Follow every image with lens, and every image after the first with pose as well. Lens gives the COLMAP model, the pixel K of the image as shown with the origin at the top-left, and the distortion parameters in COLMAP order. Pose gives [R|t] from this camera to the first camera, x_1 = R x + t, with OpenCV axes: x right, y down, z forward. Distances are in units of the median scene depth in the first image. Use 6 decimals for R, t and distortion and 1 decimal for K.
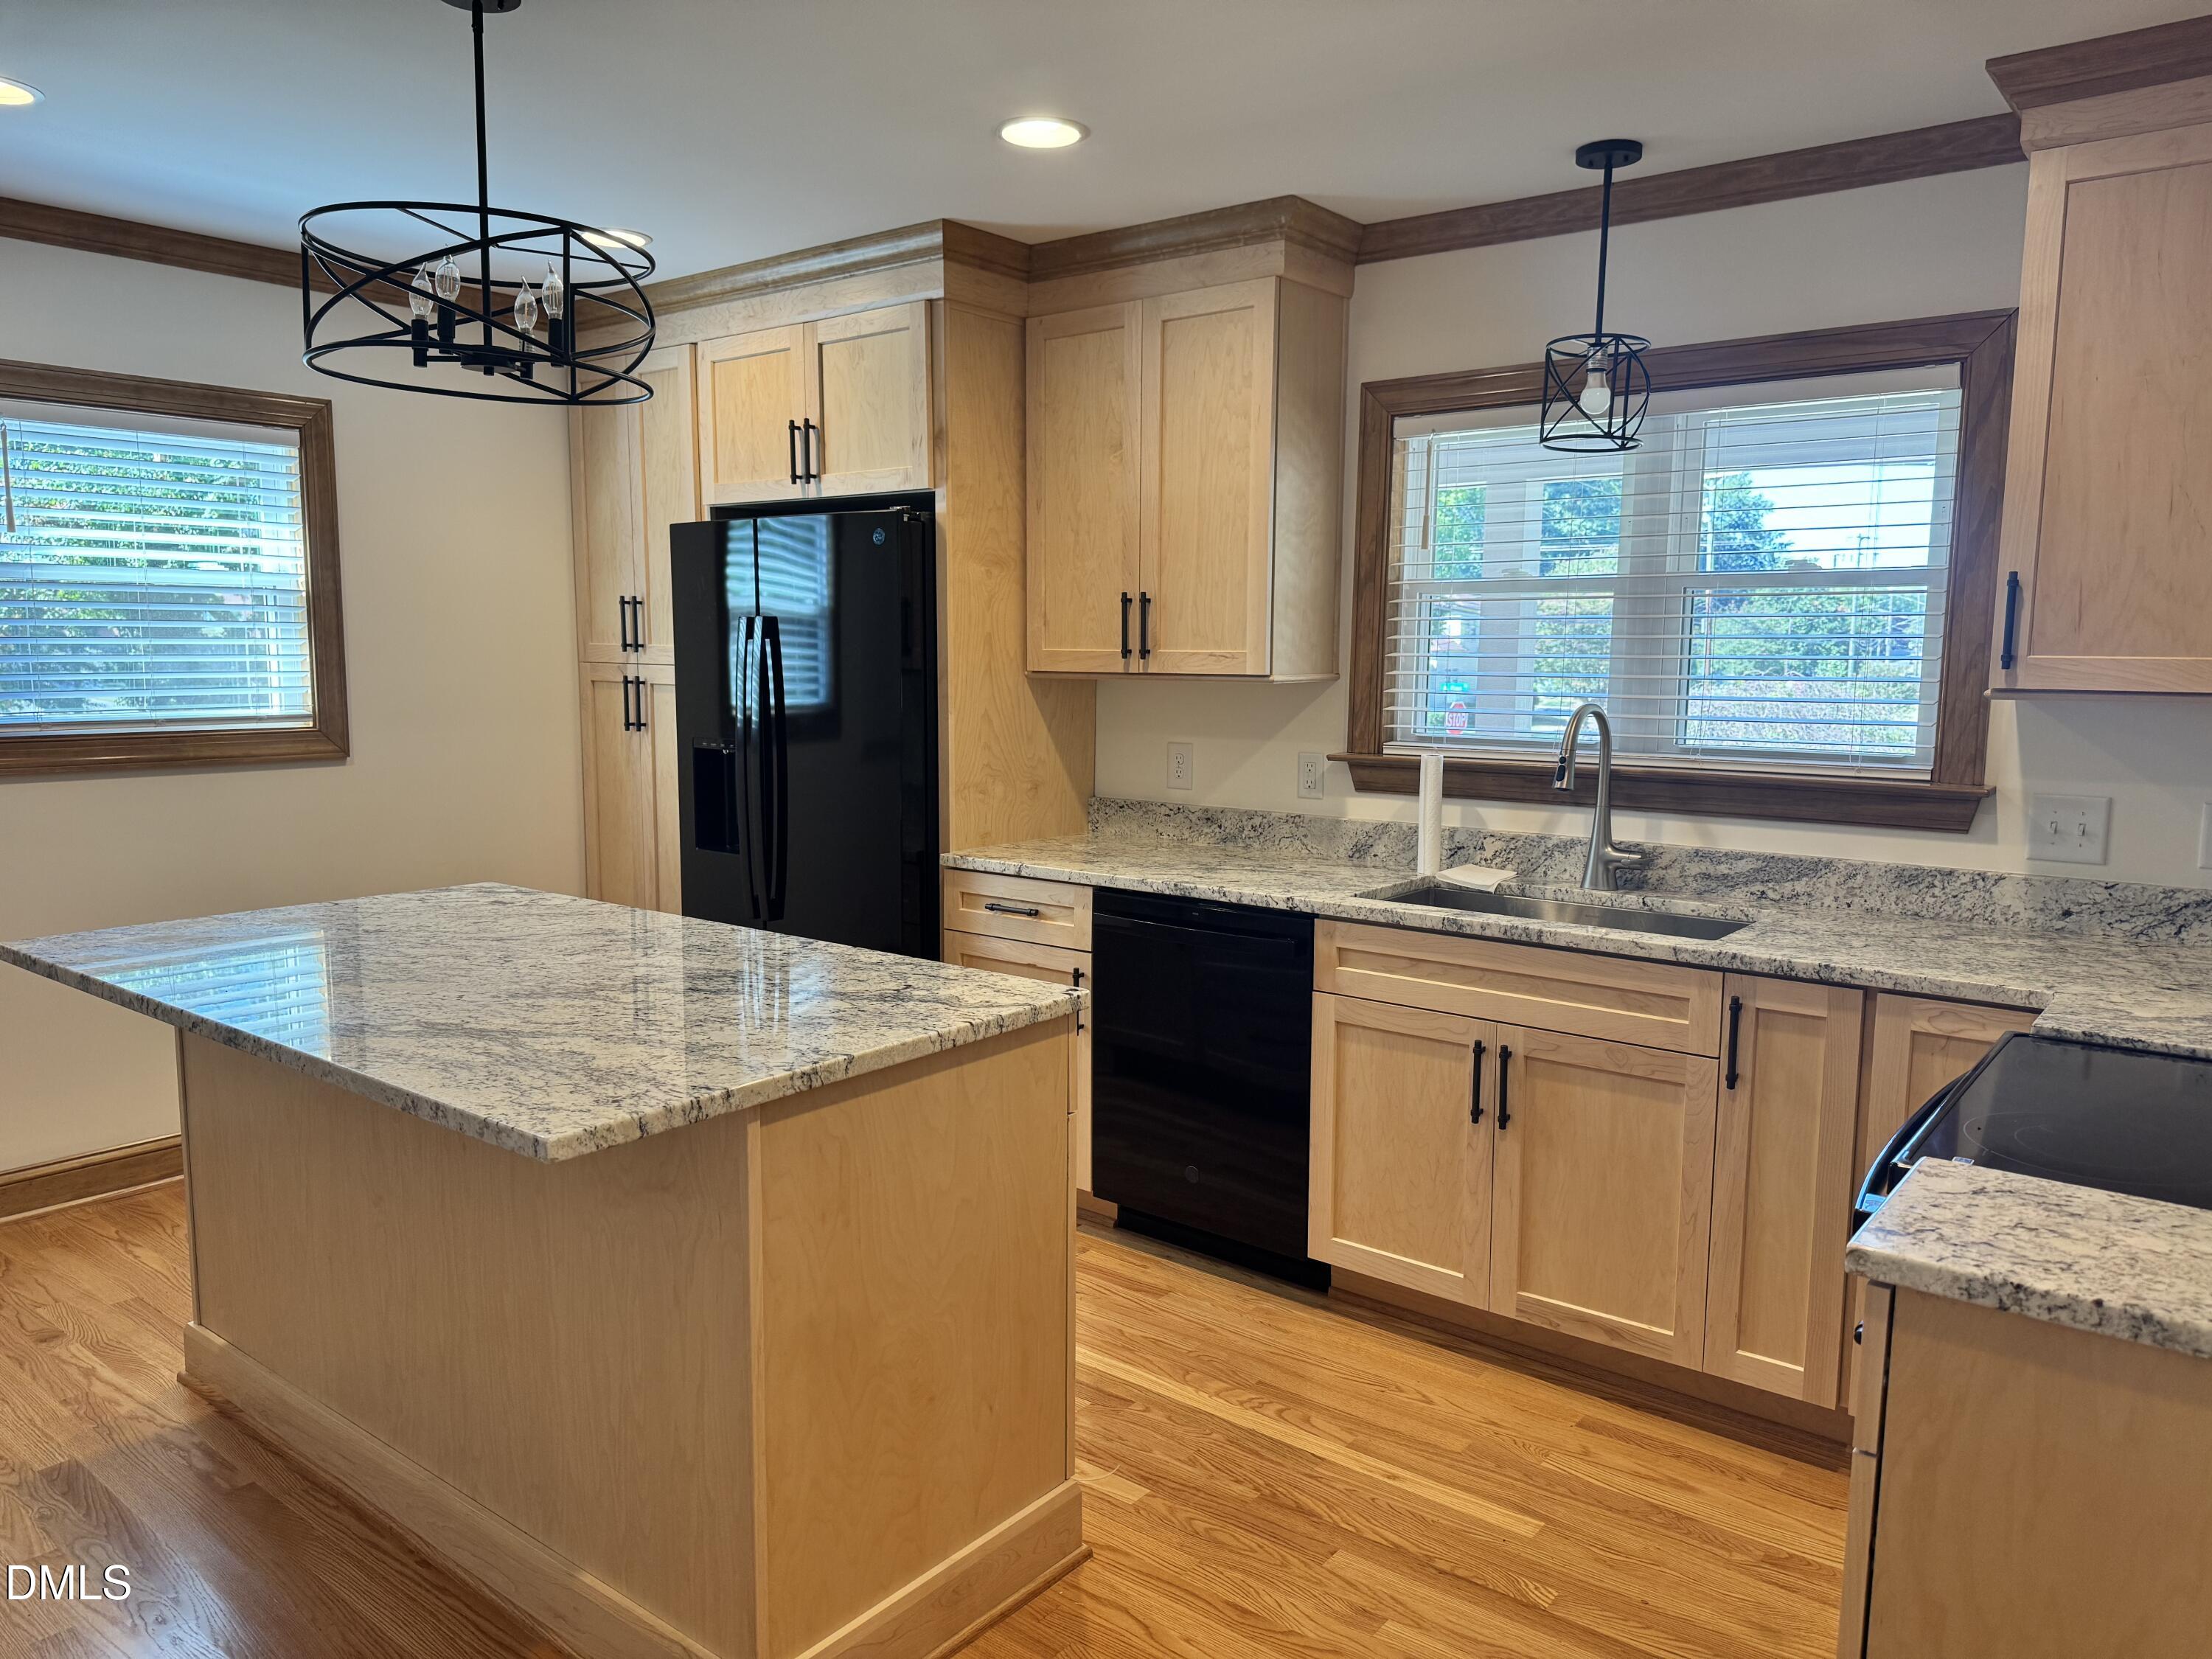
lens RADIAL K [[1545.4, 0, 1106.0], [0, 1545.4, 829.5], [0, 0, 1]] dist [0.033373, -0.001440]
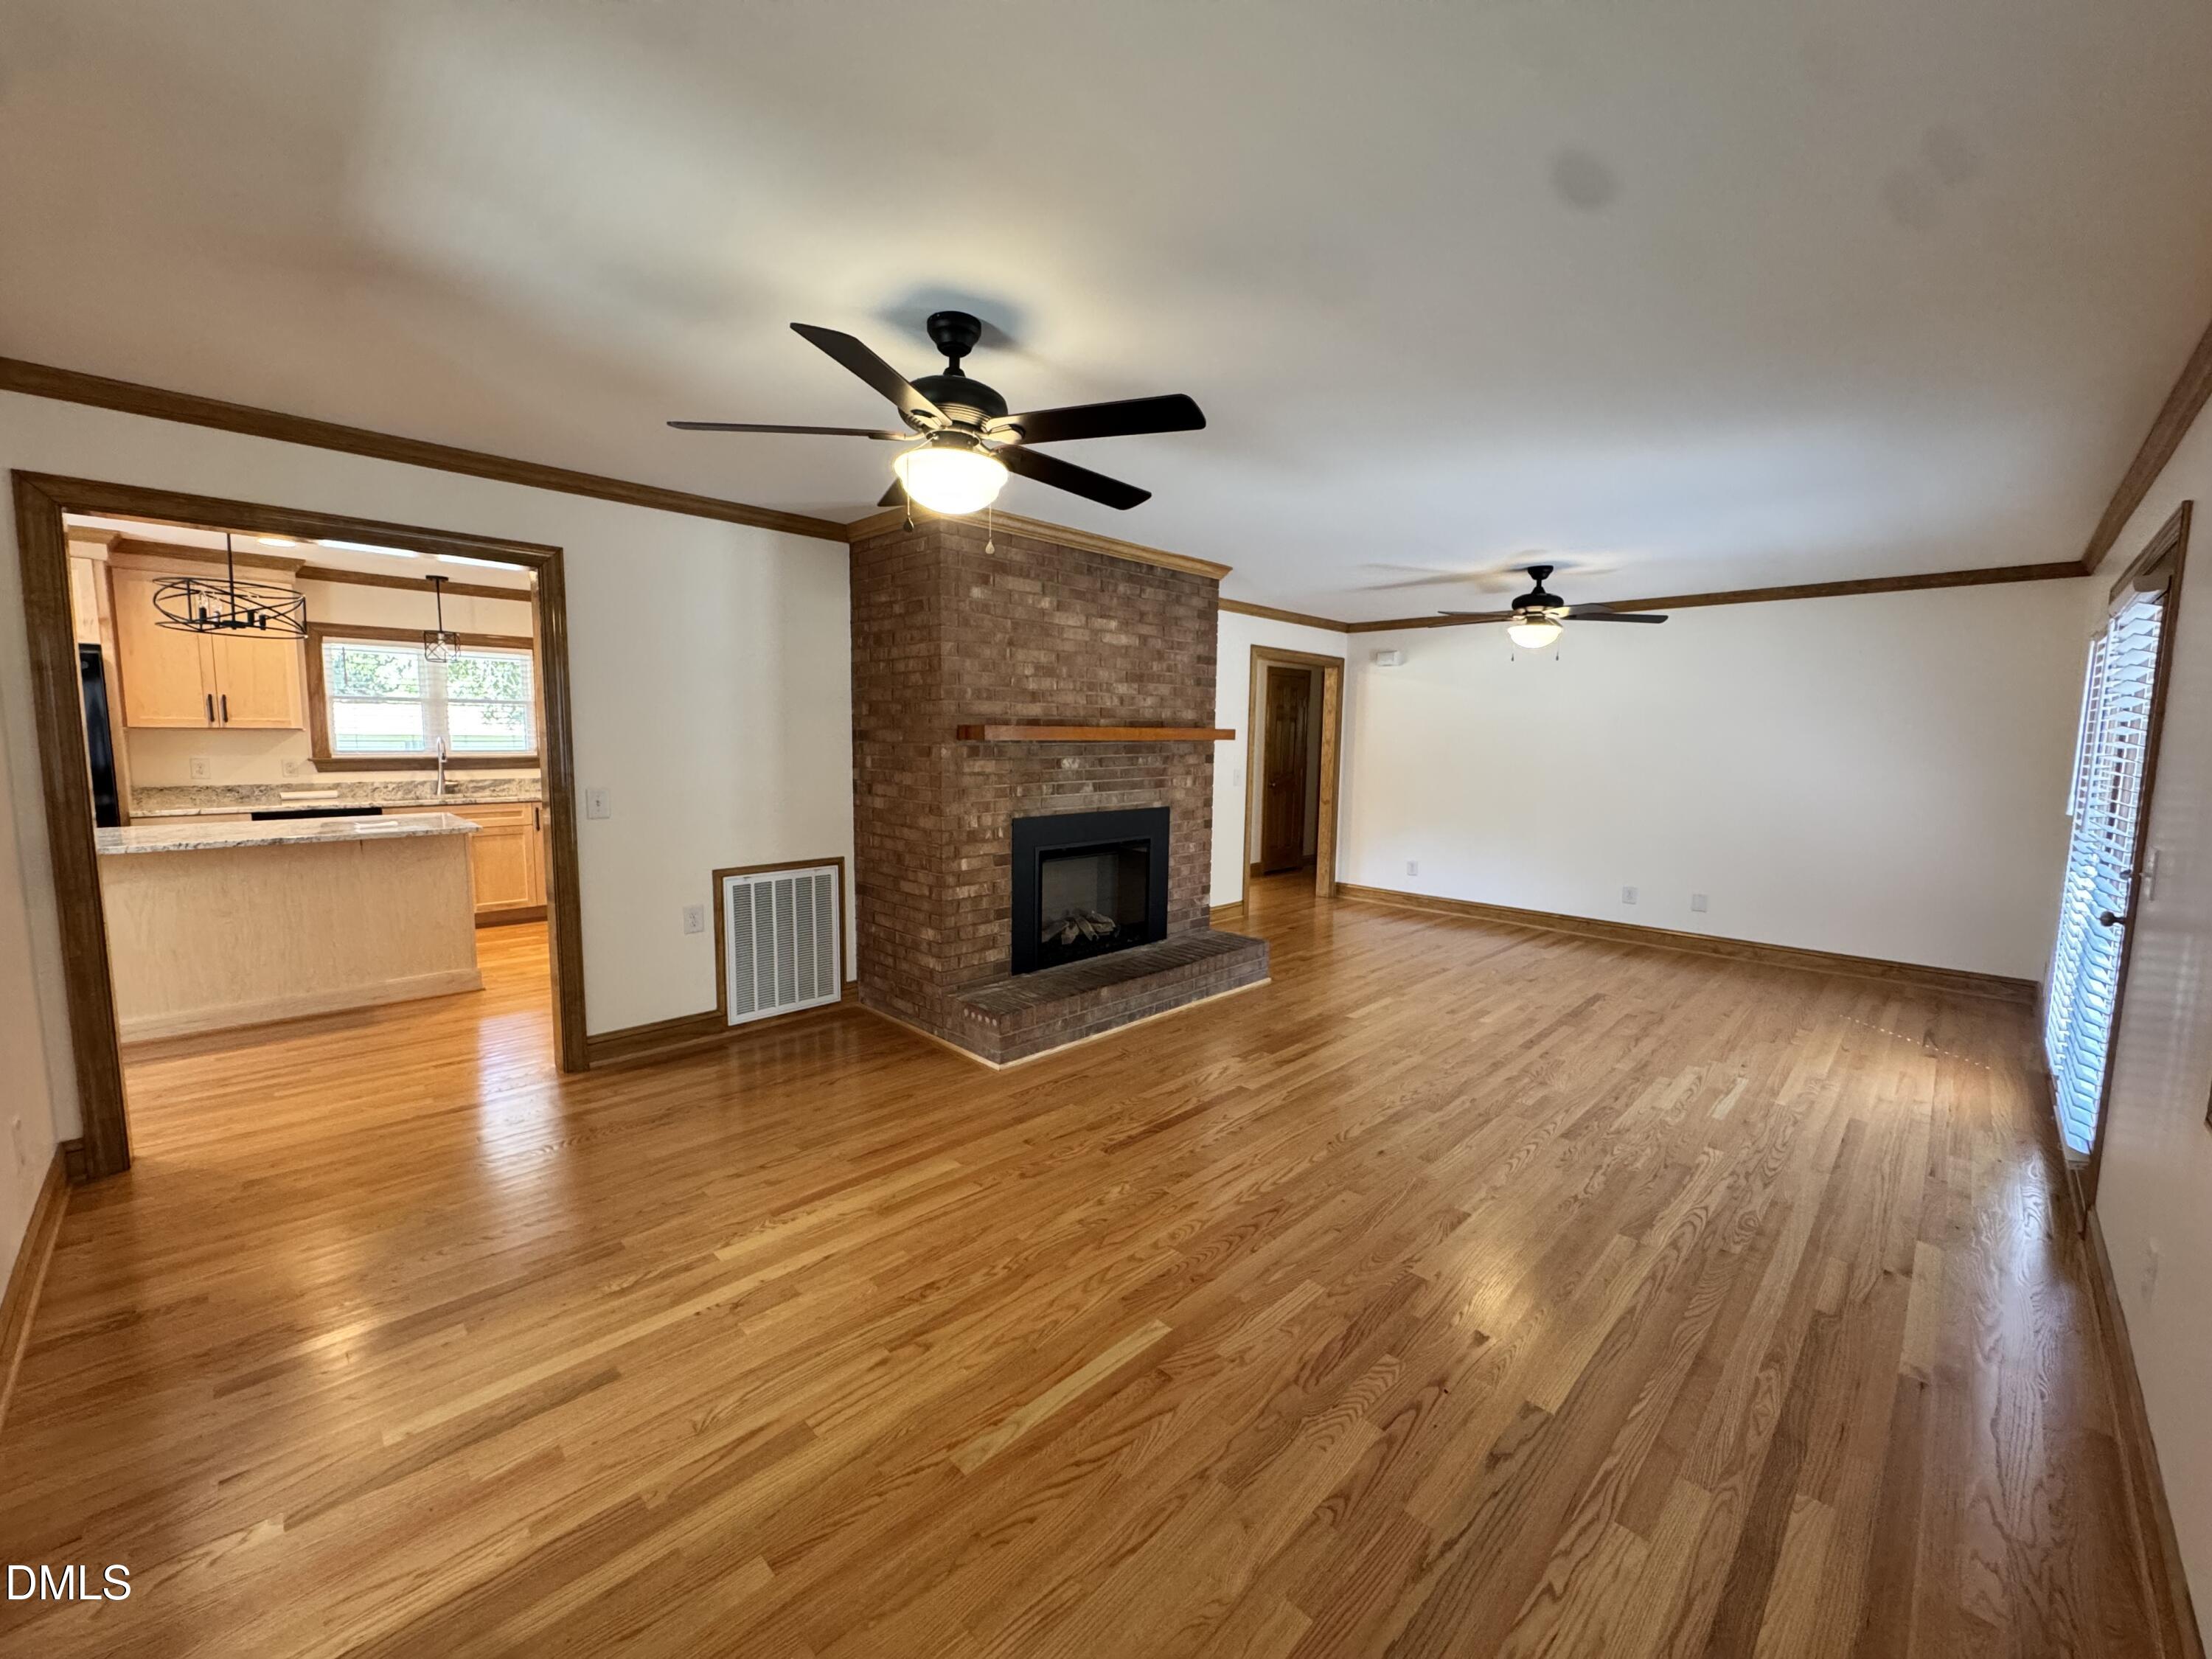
lens RADIAL K [[885.6, 0, 1106.0], [0, 885.6, 829.5], [0, 0, 1]] dist [-0.013097, -0.000018]
pose [[0.105287, -0.110167, 0.988321, -1.375472], [0.104331, 0.989584, 0.099193, 0.073848], [-0.988954, 0.092669, 0.115684, -0.579806]]
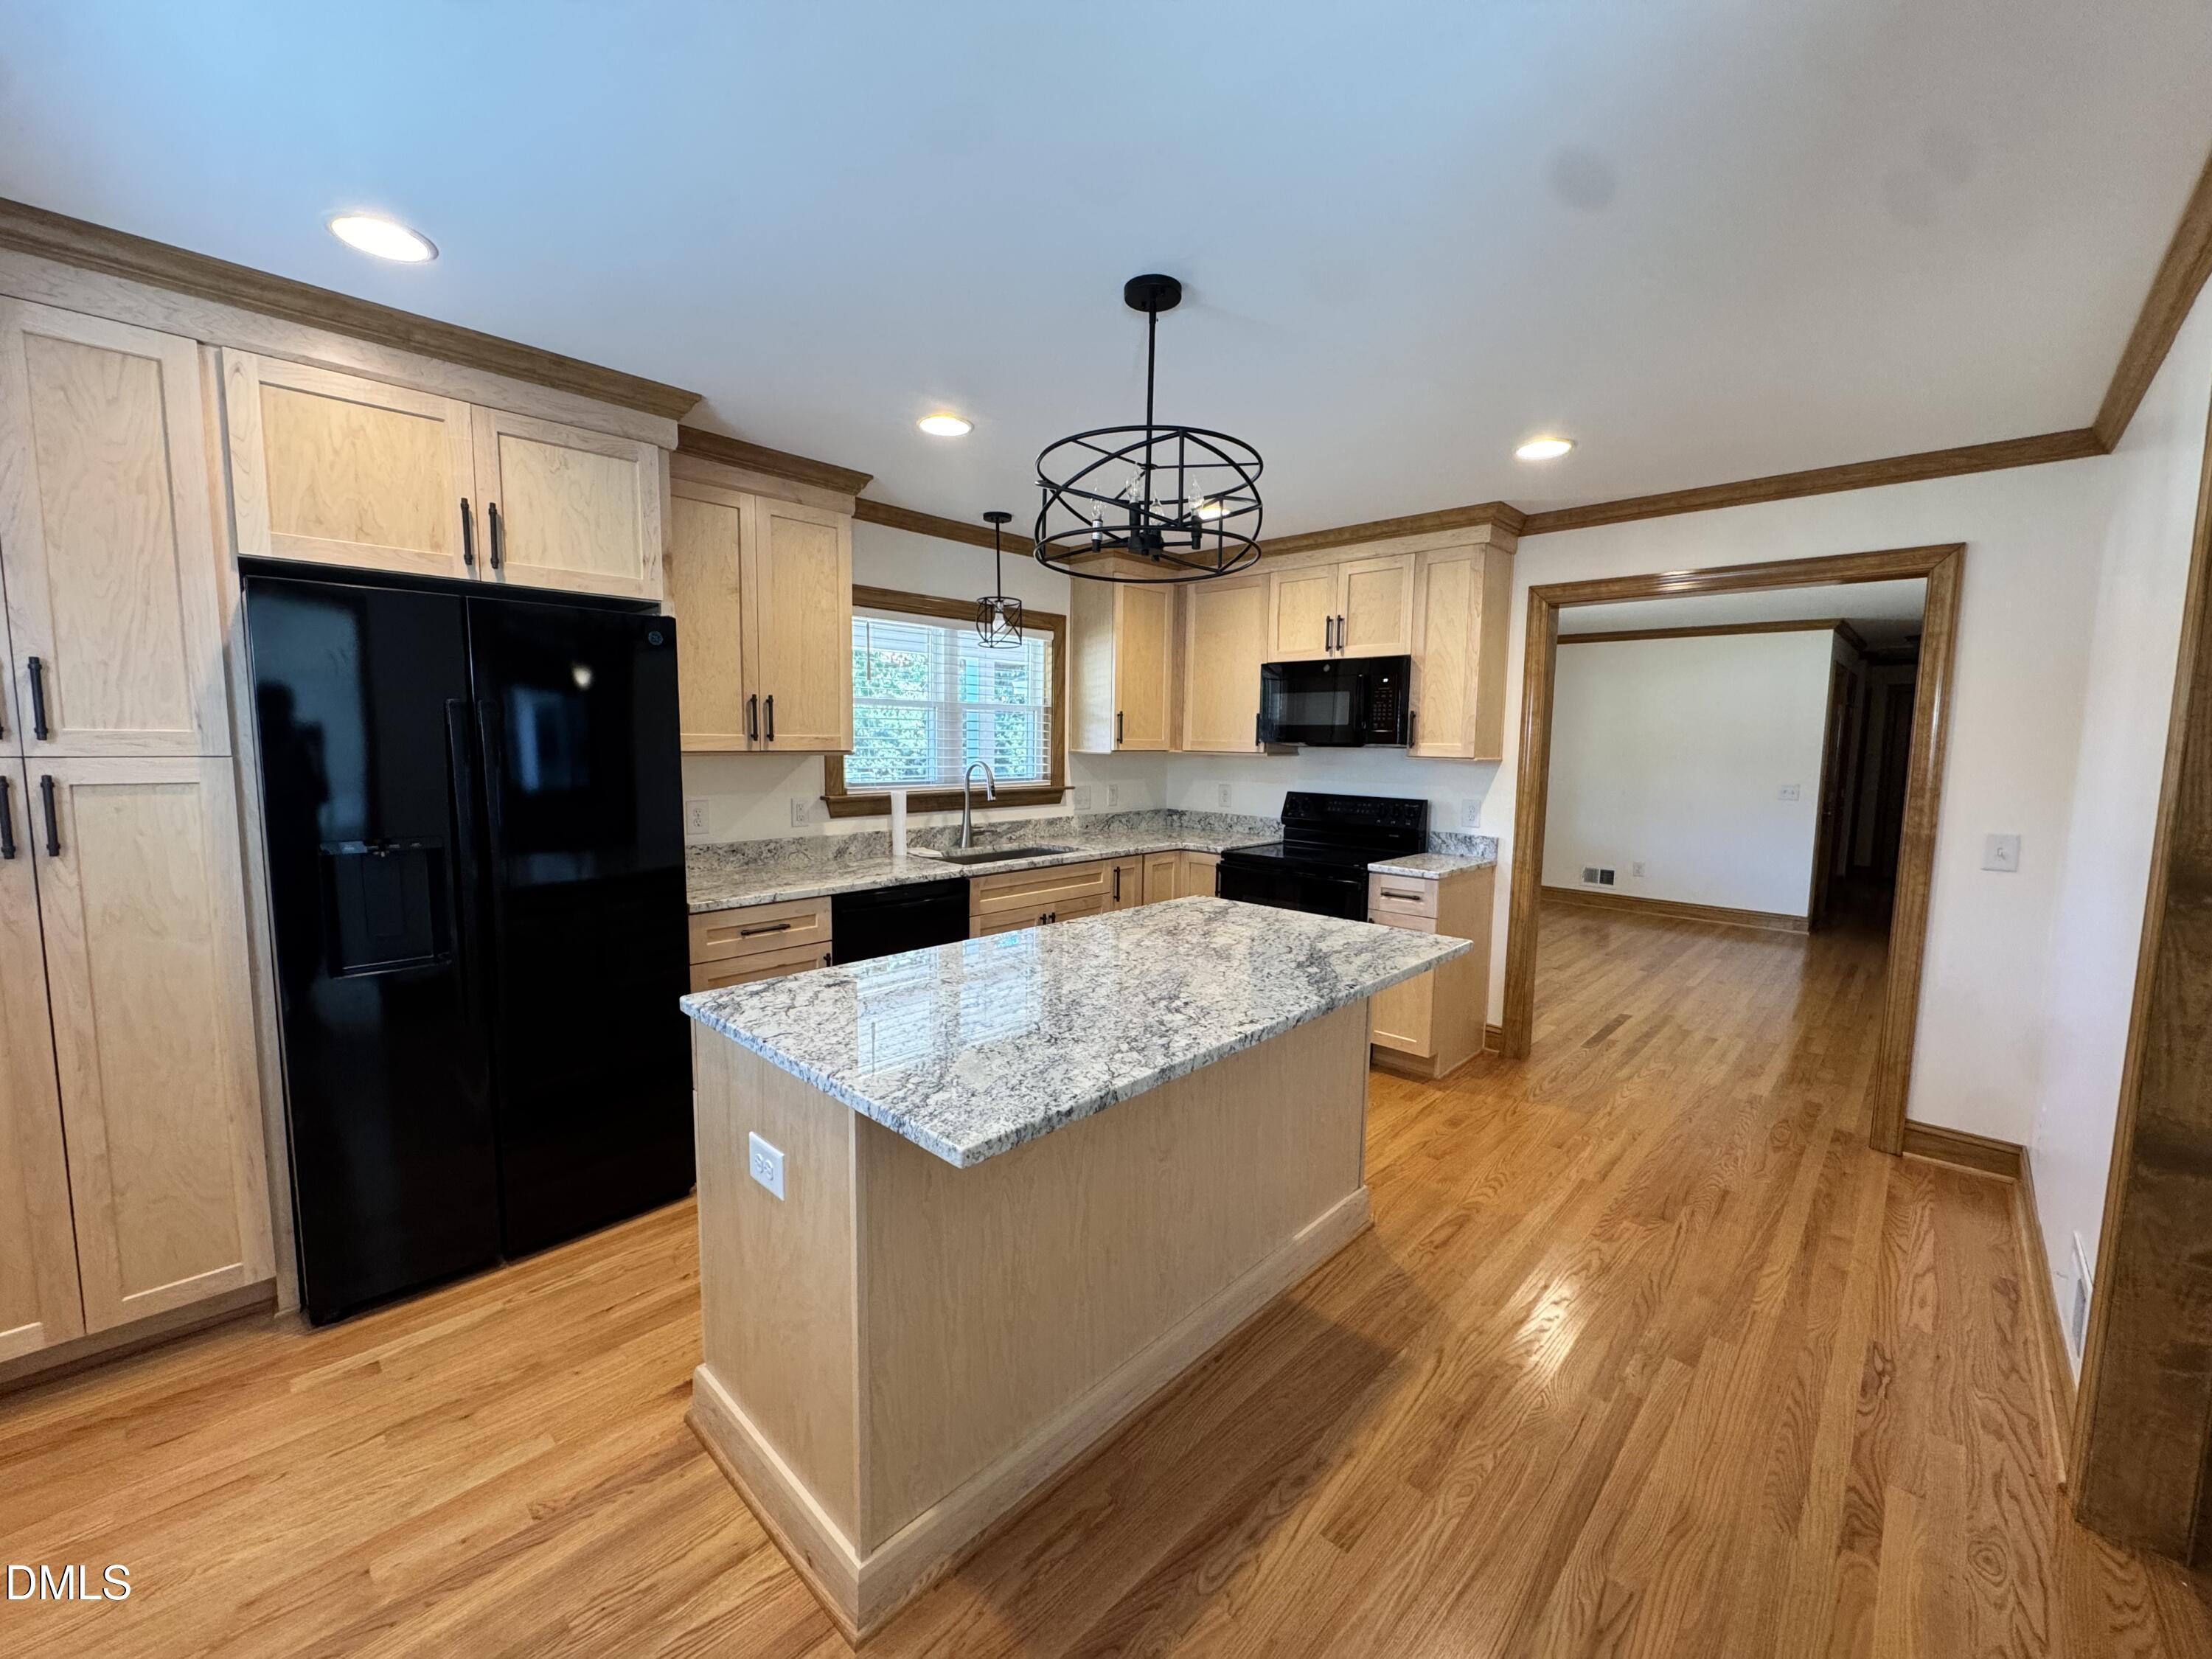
lens RADIAL K [[881.8, 0, 1093.7], [0, 881.8, 818.0], [0, 0, 1]] dist [0.000184, 0.000035]
pose [[0.092295, -0.094903, 0.991199, -0.888455], [0.106970, 0.990632, 0.084888, -0.088346], [-0.989969, 0.098194, 0.101582, 0.711240]]
